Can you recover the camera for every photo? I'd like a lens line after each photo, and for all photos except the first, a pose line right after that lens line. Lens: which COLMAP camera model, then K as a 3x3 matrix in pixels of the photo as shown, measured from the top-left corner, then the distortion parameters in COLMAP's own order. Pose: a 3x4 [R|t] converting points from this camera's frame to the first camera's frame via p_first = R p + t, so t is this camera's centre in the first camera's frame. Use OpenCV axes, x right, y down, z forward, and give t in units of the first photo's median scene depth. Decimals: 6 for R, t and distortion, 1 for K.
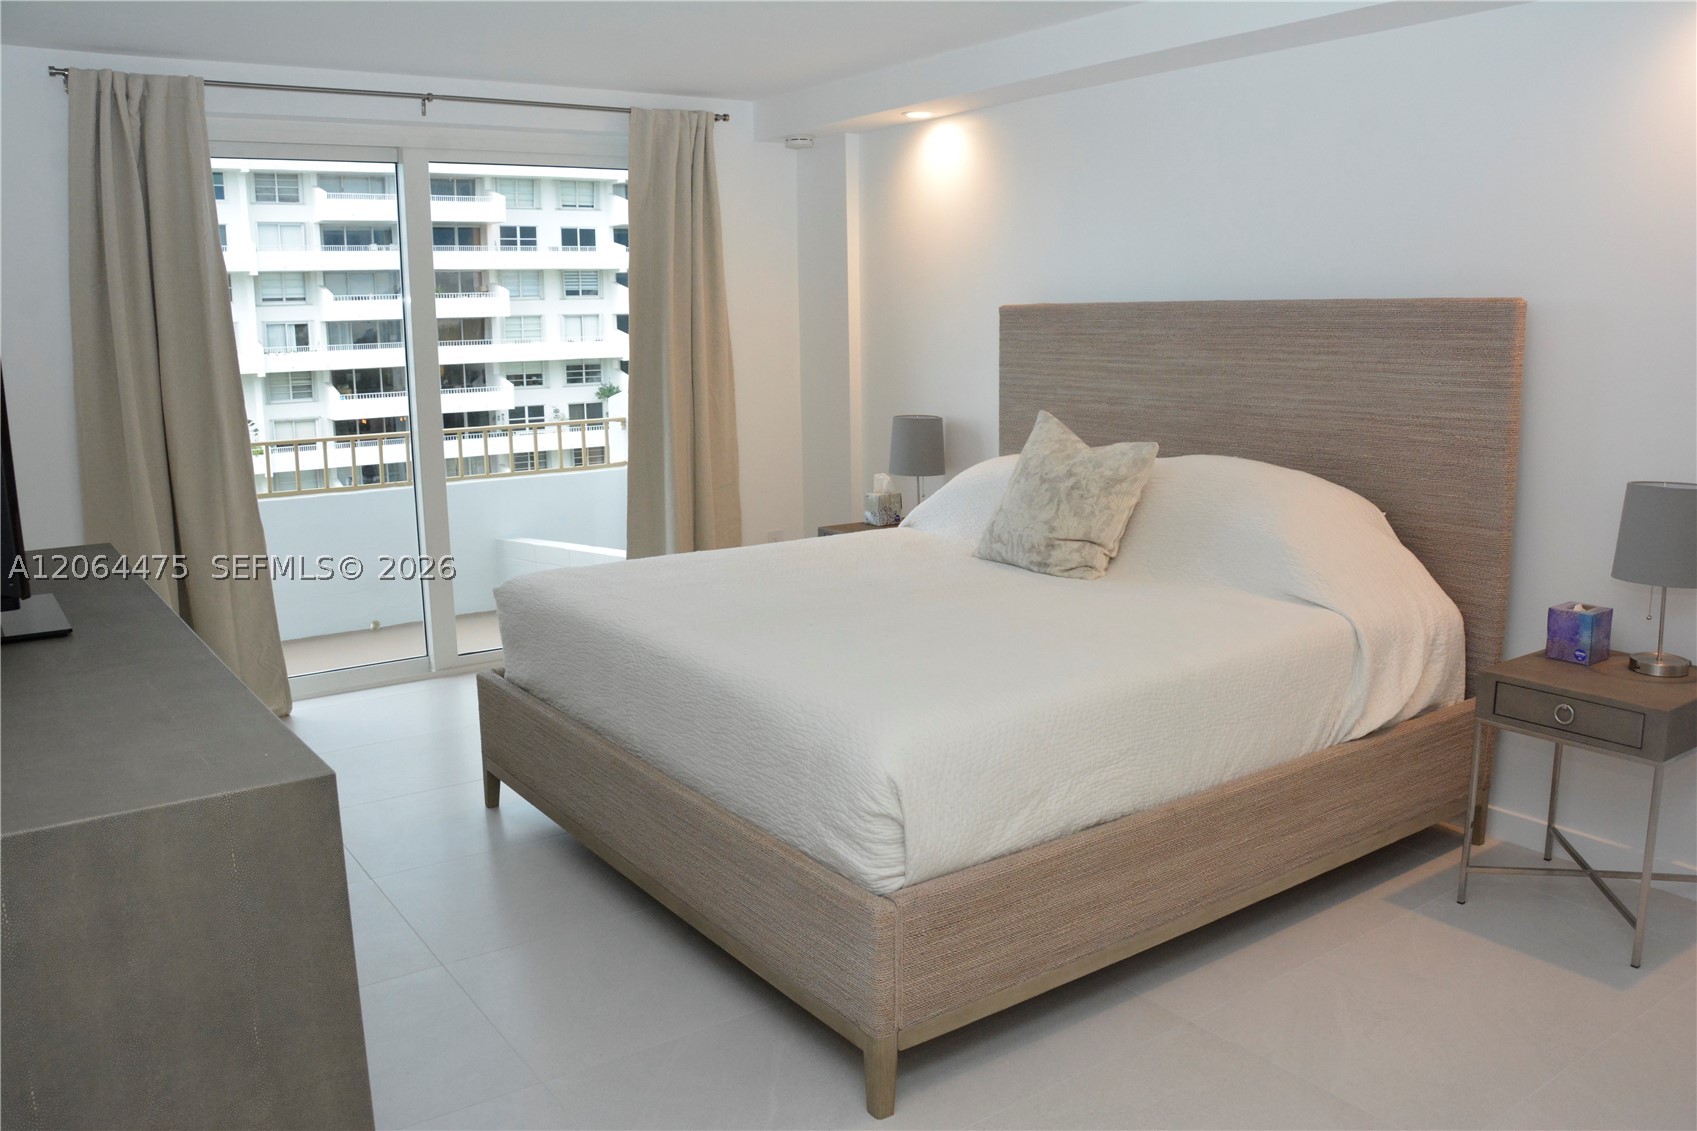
lens RADIAL K [[1303.5, 0, 848.5], [0, 1303.5, 565.5], [0, 0, 1]] dist [-0.151008, 0.003193]
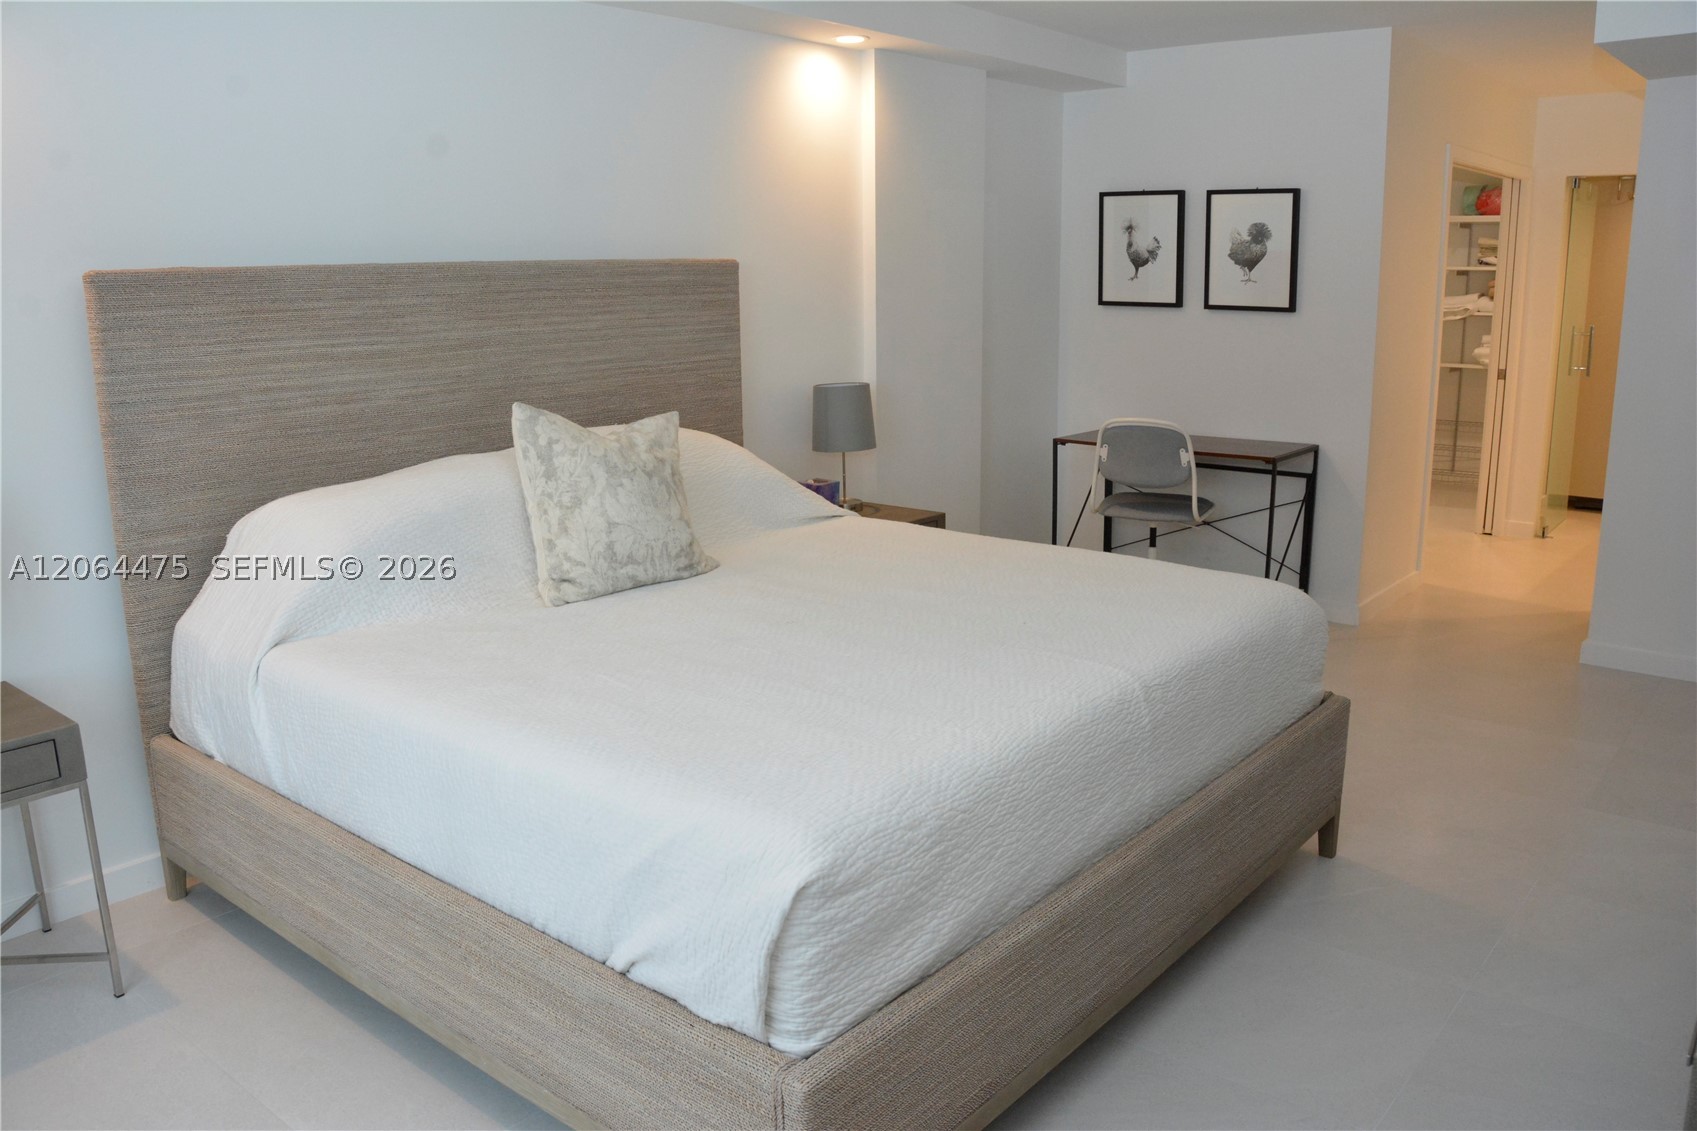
lens RADIAL K [[1303.5, 0, 848.5], [0, 1303.5, 565.5], [0, 0, 1]] dist [-0.151008, 0.003193]
pose [[-0.276154, -0.196588, 0.940793, -0.669820], [0.184614, 0.949780, 0.252657, -0.193788], [-0.943216, 0.243456, -0.225992, 1.064346]]
